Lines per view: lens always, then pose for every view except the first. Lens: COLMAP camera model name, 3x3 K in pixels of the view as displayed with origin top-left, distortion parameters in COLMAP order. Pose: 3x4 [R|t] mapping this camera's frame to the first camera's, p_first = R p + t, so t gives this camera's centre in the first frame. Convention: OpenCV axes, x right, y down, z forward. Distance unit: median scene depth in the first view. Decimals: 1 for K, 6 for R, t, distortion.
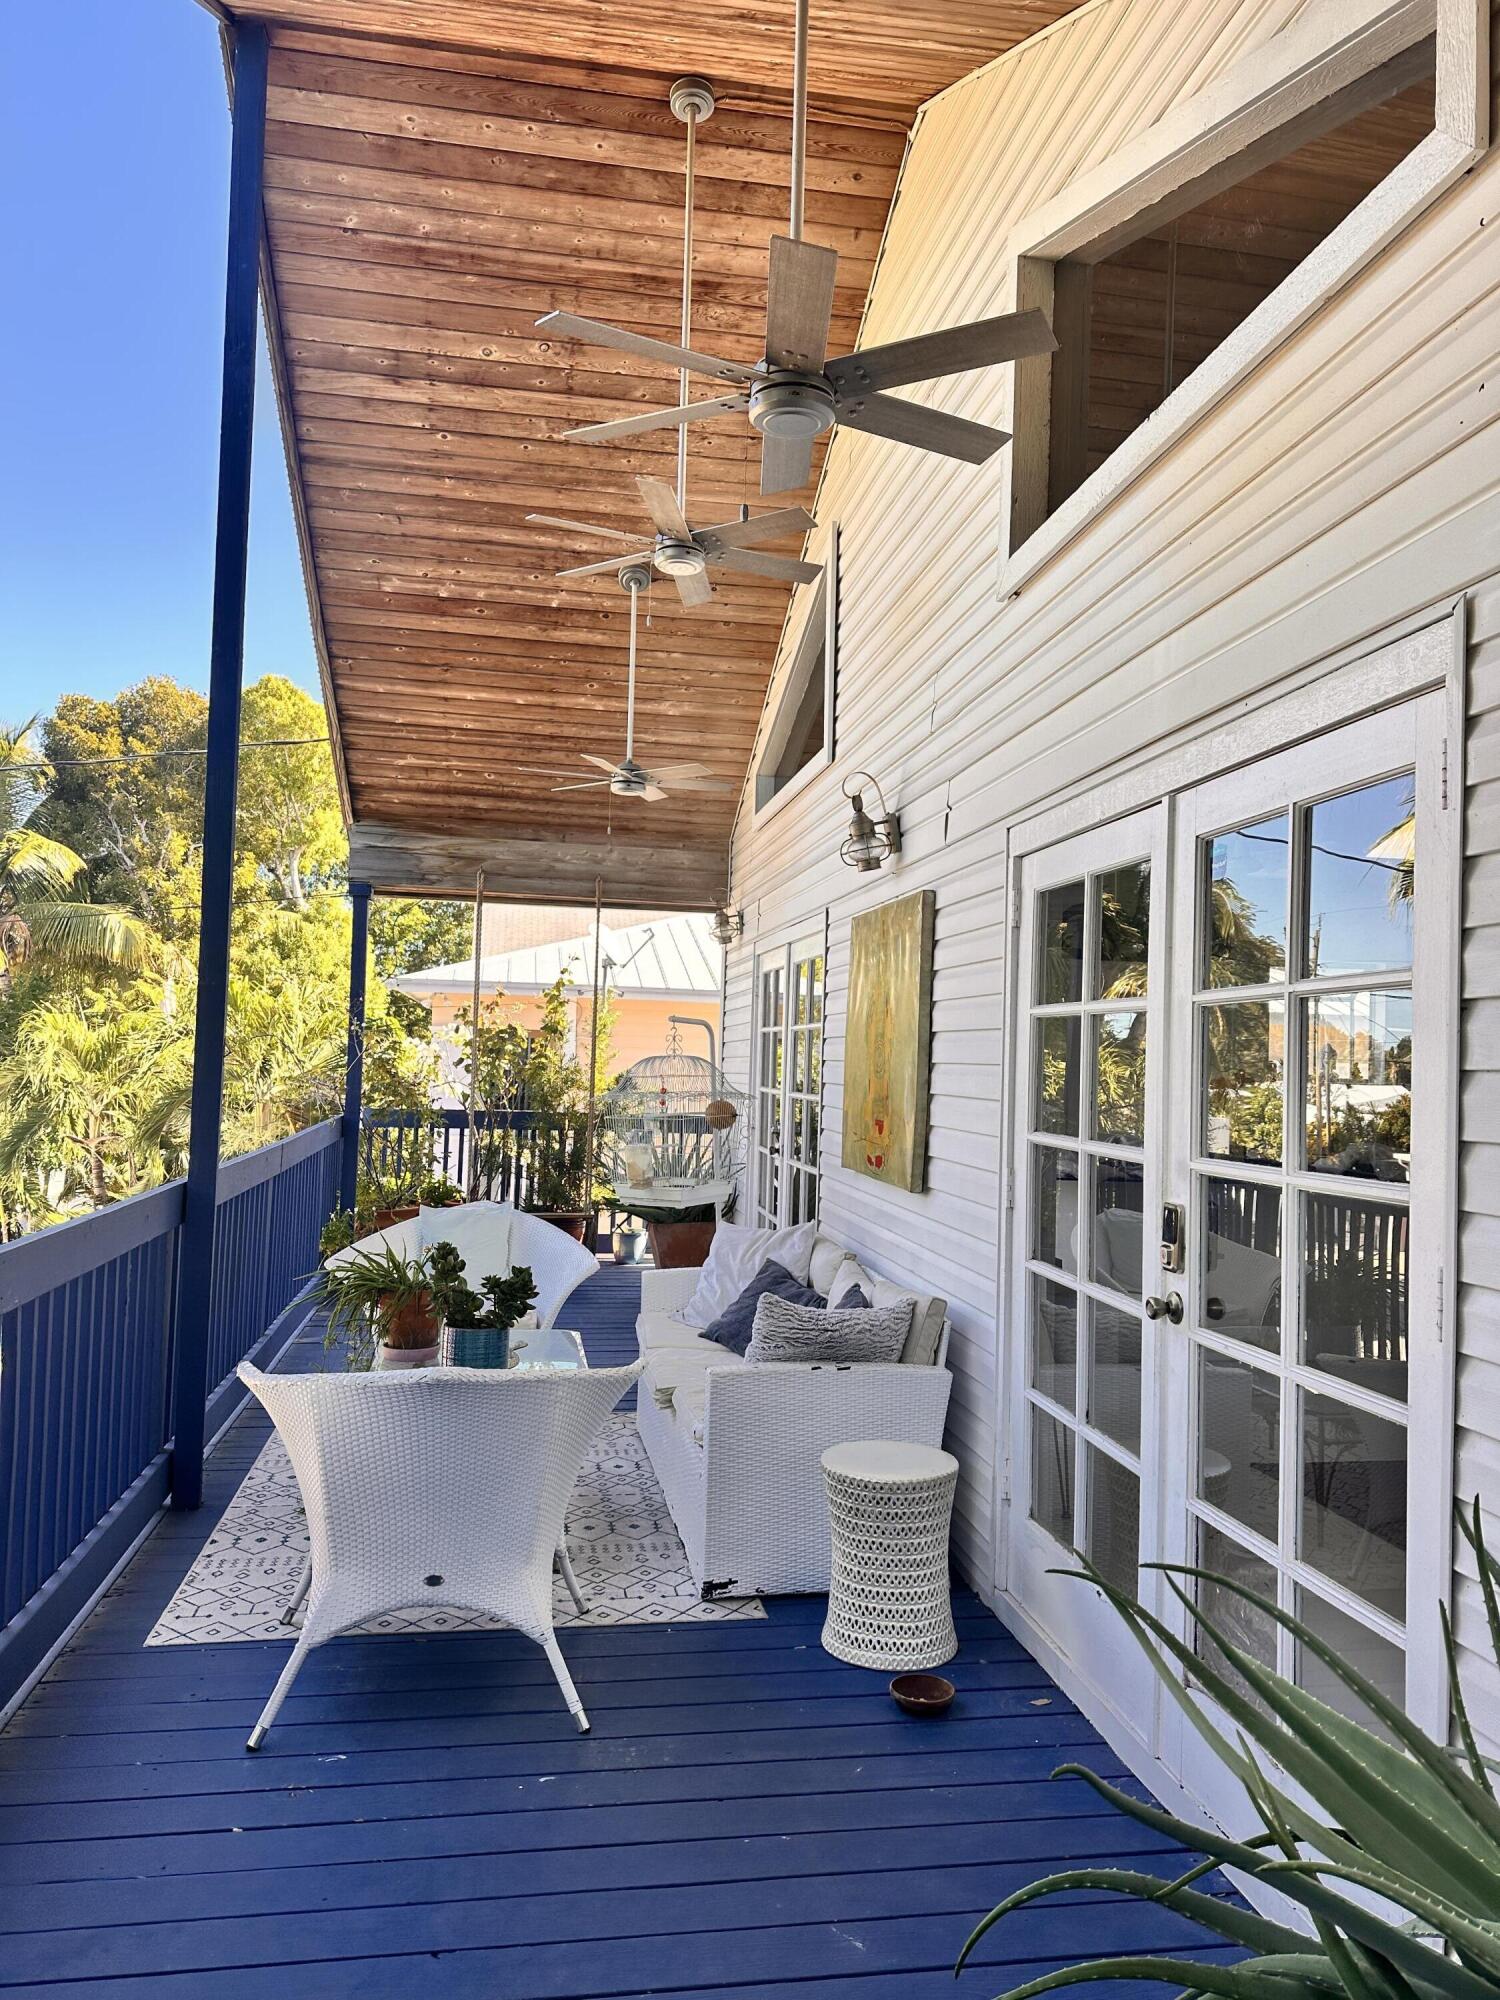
lens RADIAL K [[1417.3, 0, 750.0], [0, 1417.3, 1000.0], [0, 0, 1]] dist [0.110644, -0.193328]
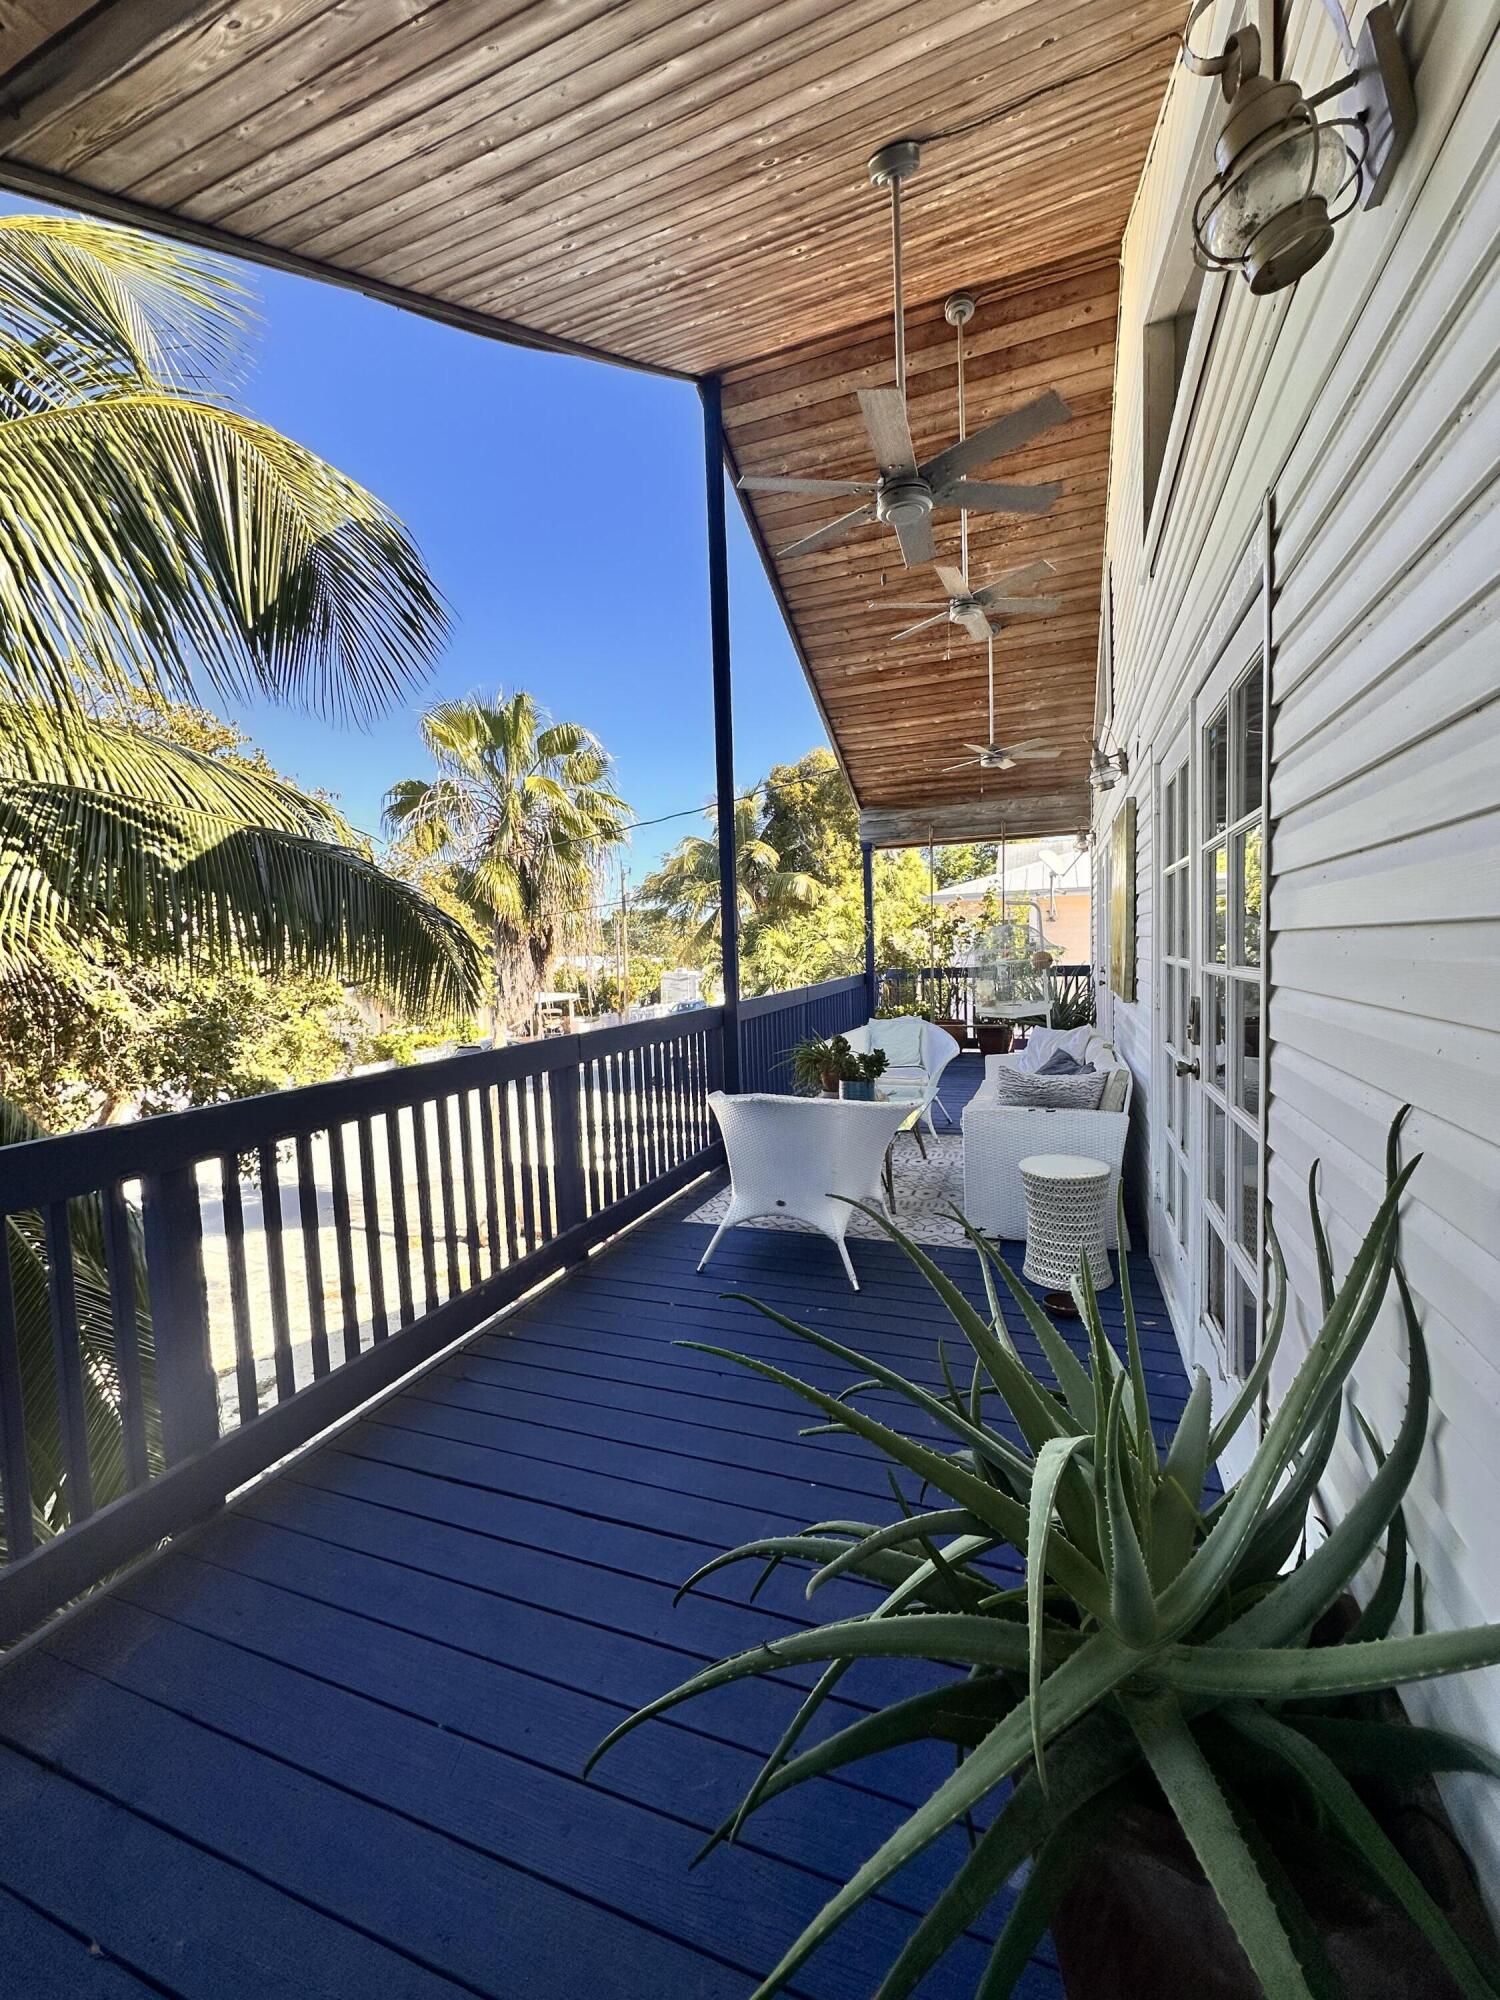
lens RADIAL K [[812.2, 0, 750.0], [0, 812.2, 1000.0], [0, 0, 1]] dist [-0.013336, 0.000146]
pose [[0.848708, -0.027426, -0.528150, 0.157689], [0.083581, 0.993060, 0.082742, 0.020008], [0.522215, -0.114367, 0.845111, 0.046005]]
